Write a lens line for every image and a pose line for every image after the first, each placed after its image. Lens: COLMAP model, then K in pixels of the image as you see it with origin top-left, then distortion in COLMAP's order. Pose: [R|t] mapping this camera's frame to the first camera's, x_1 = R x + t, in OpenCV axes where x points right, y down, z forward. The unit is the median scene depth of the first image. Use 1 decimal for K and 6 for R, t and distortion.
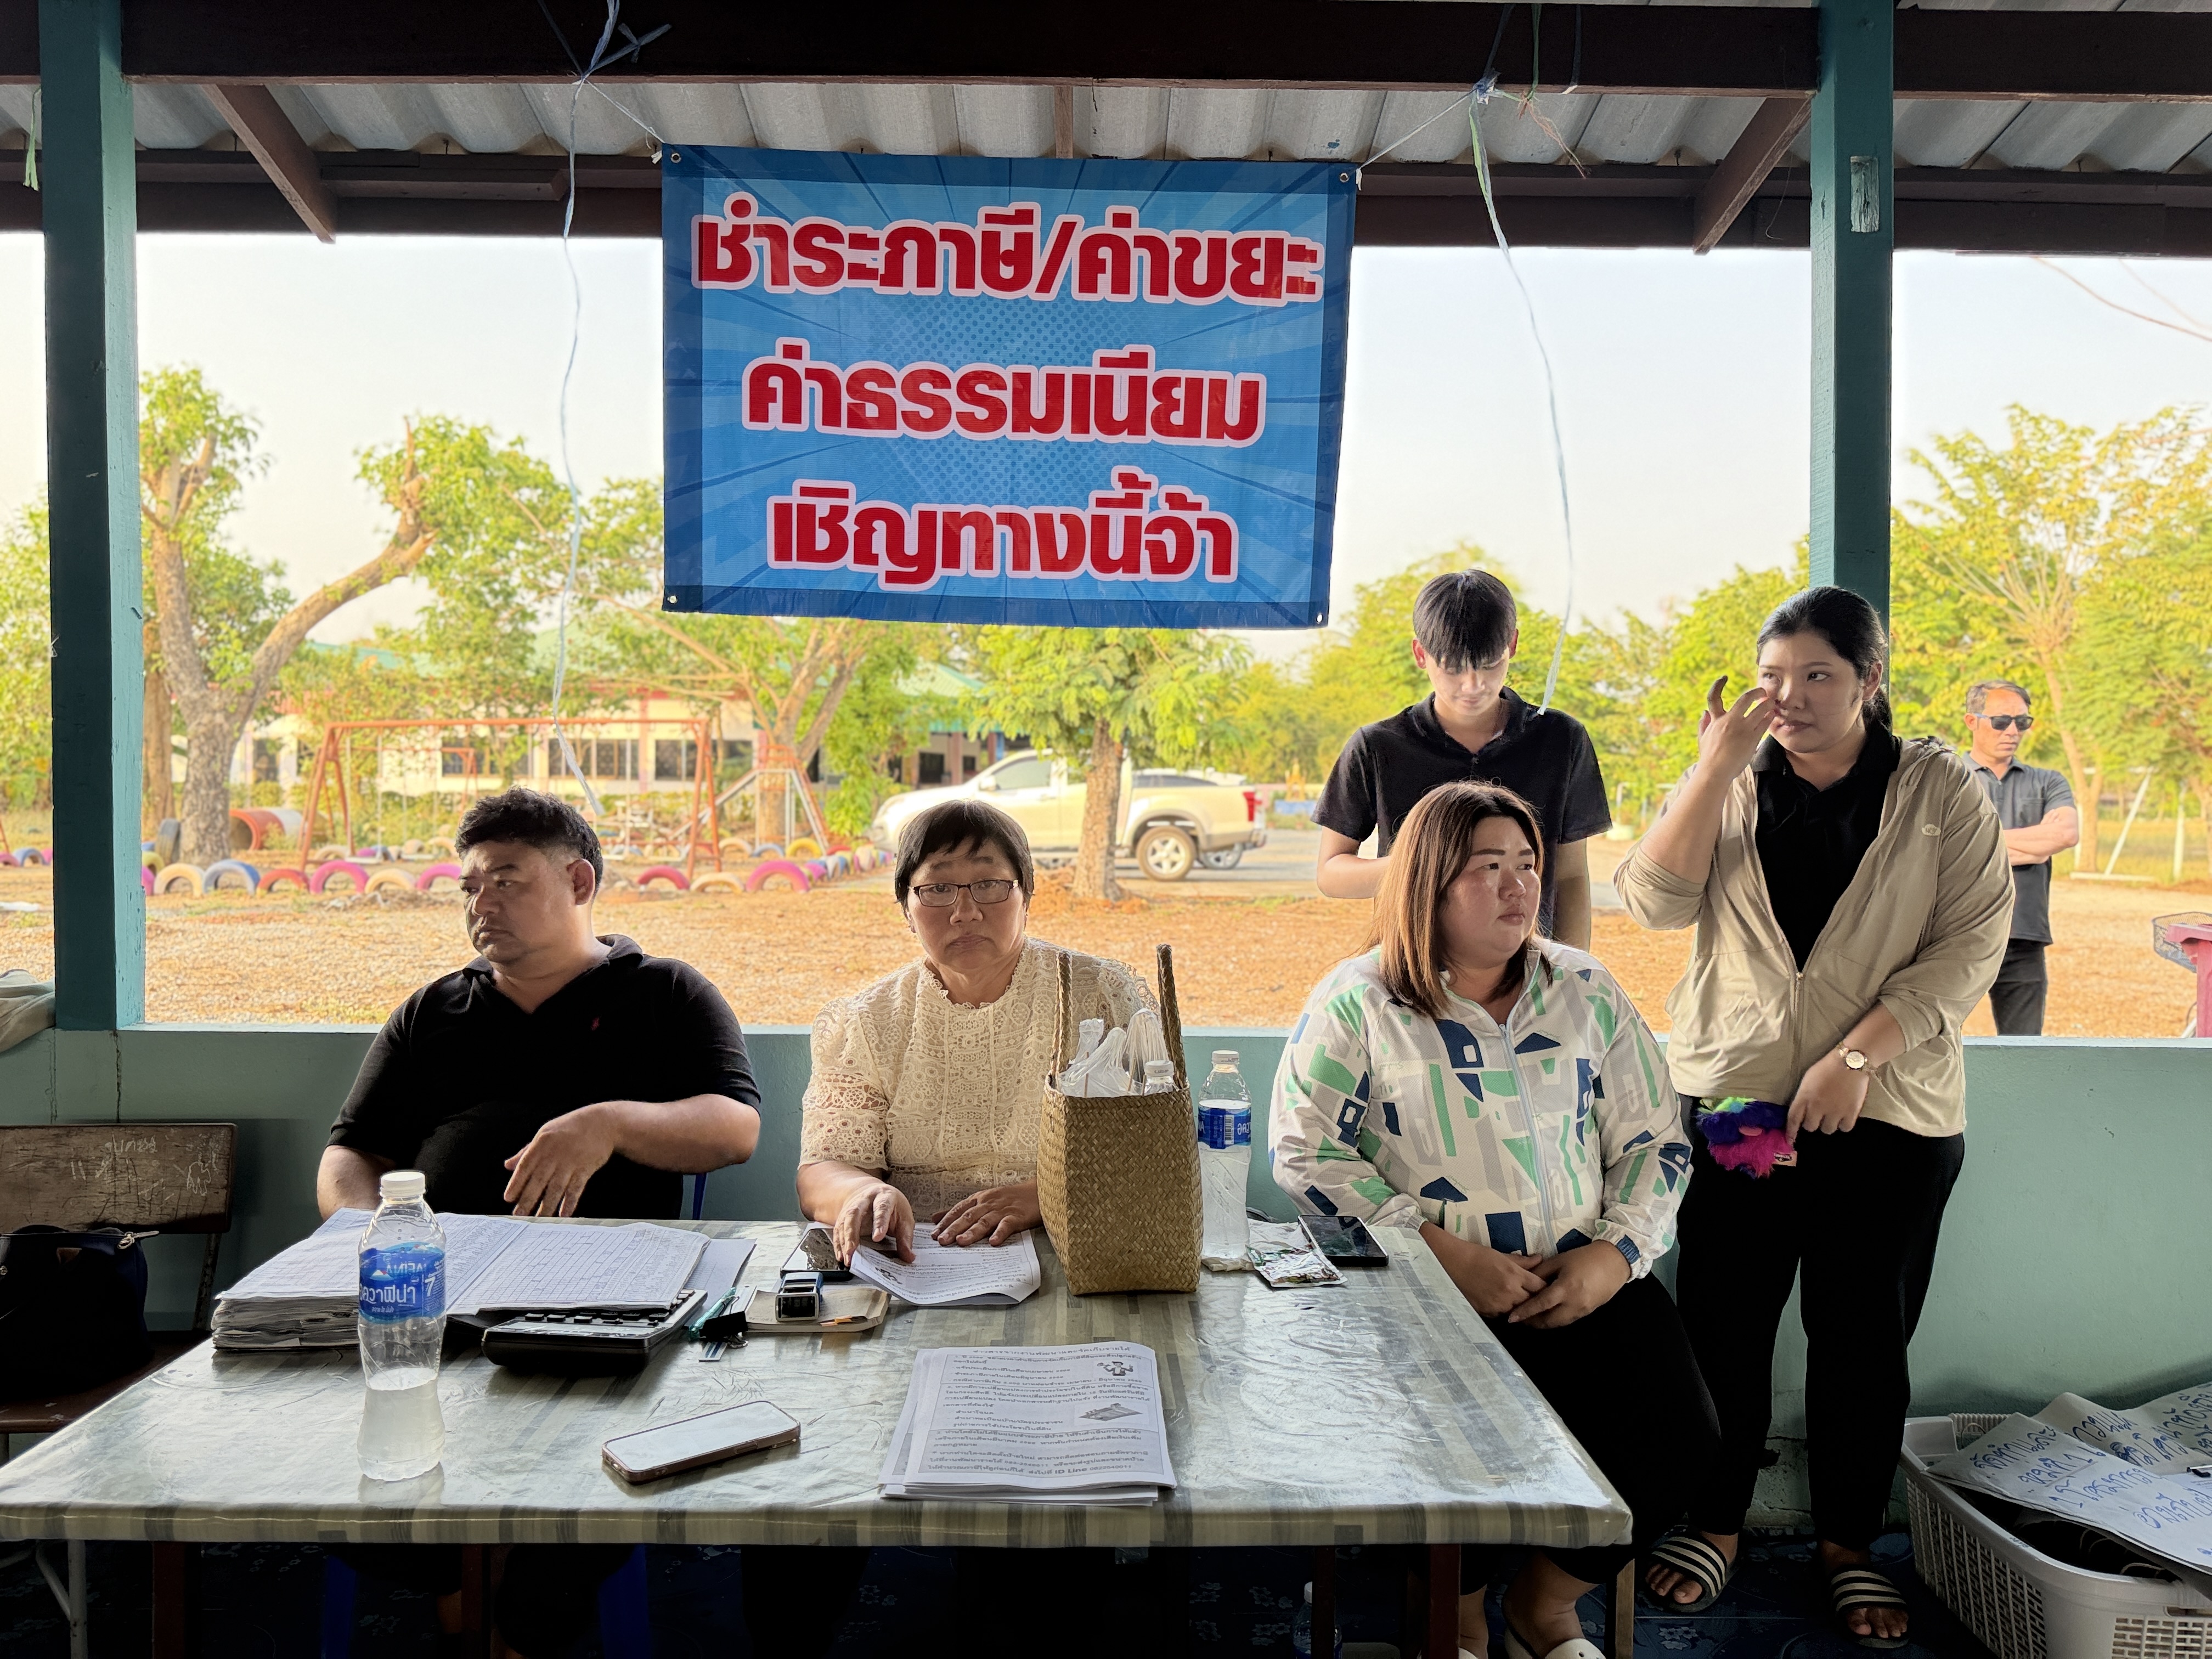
lens RADIAL K [[1562.4, 0, 1106.0], [0, 1562.4, 829.5], [0, 0, 1]] dist [0.150425, -0.108442]
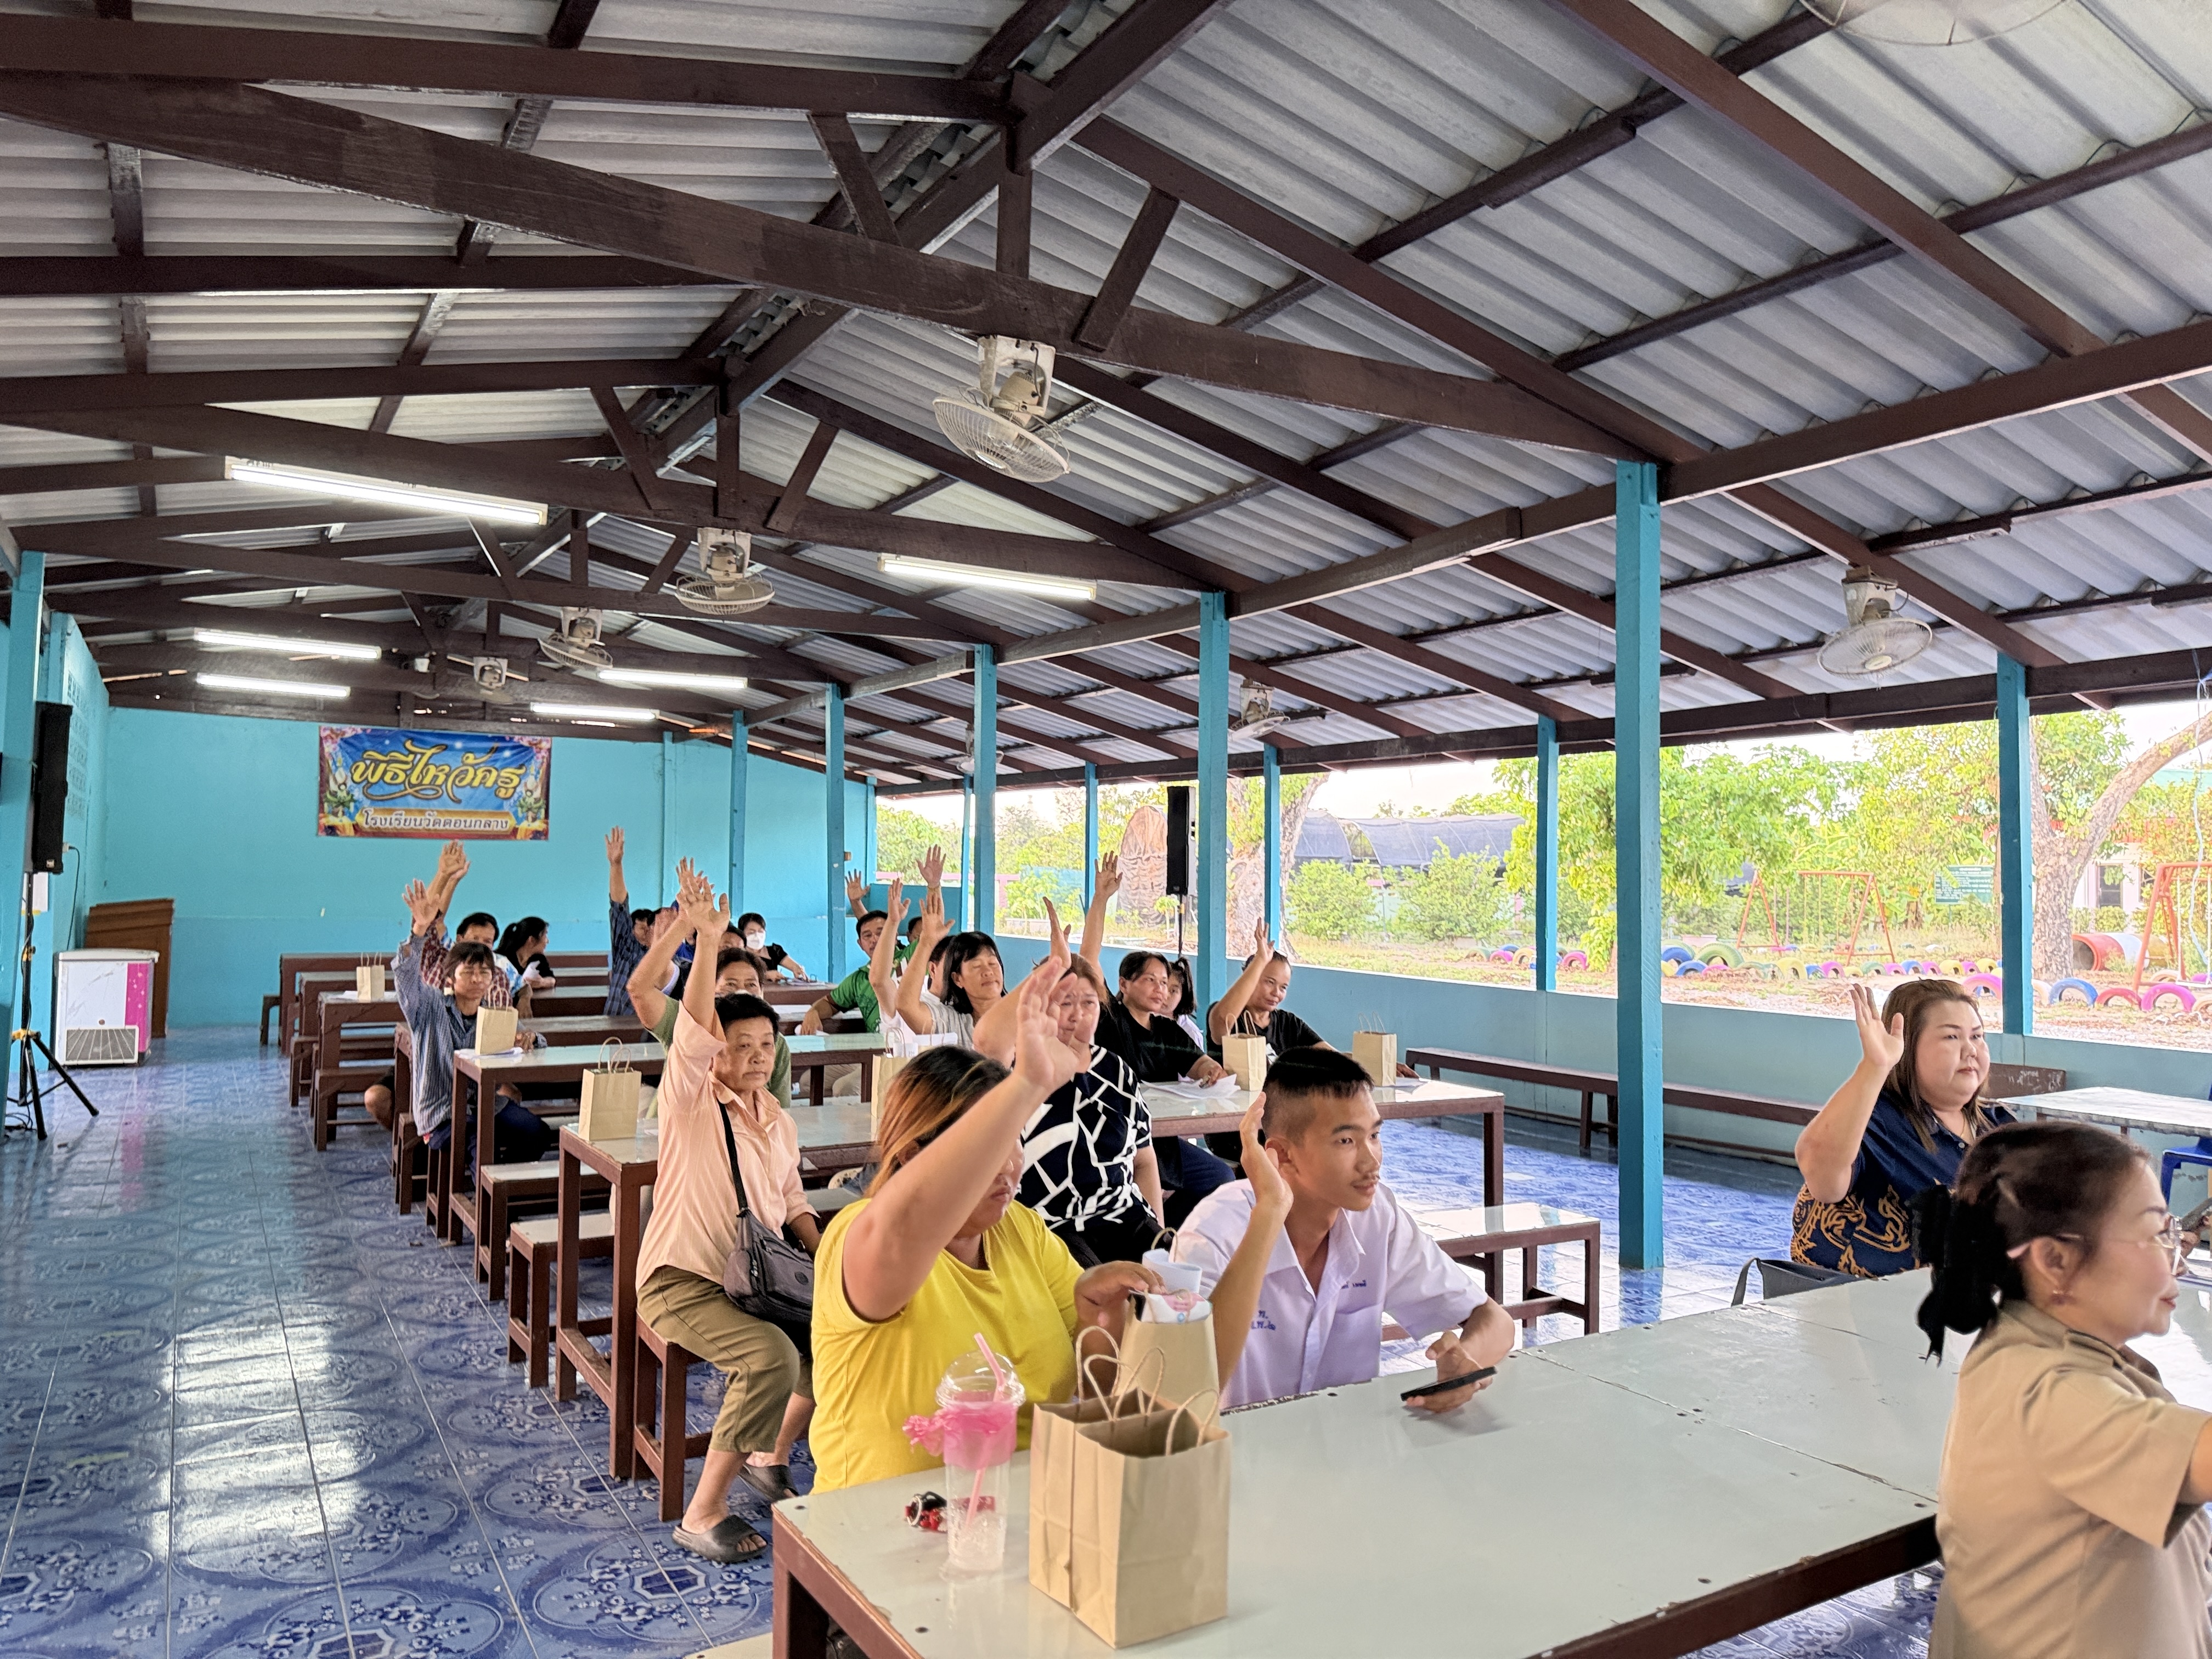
lens RADIAL K [[1562.4, 0, 1106.0], [0, 1562.4, 829.5], [0, 0, 1]] dist [0.150425, -0.108442]
pose [[0.511591, -0.030214, -0.858698, 0.650310], [-0.031638, 0.998041, -0.053966, -0.017038], [0.858647, 0.054776, 0.509633, -1.180914]]
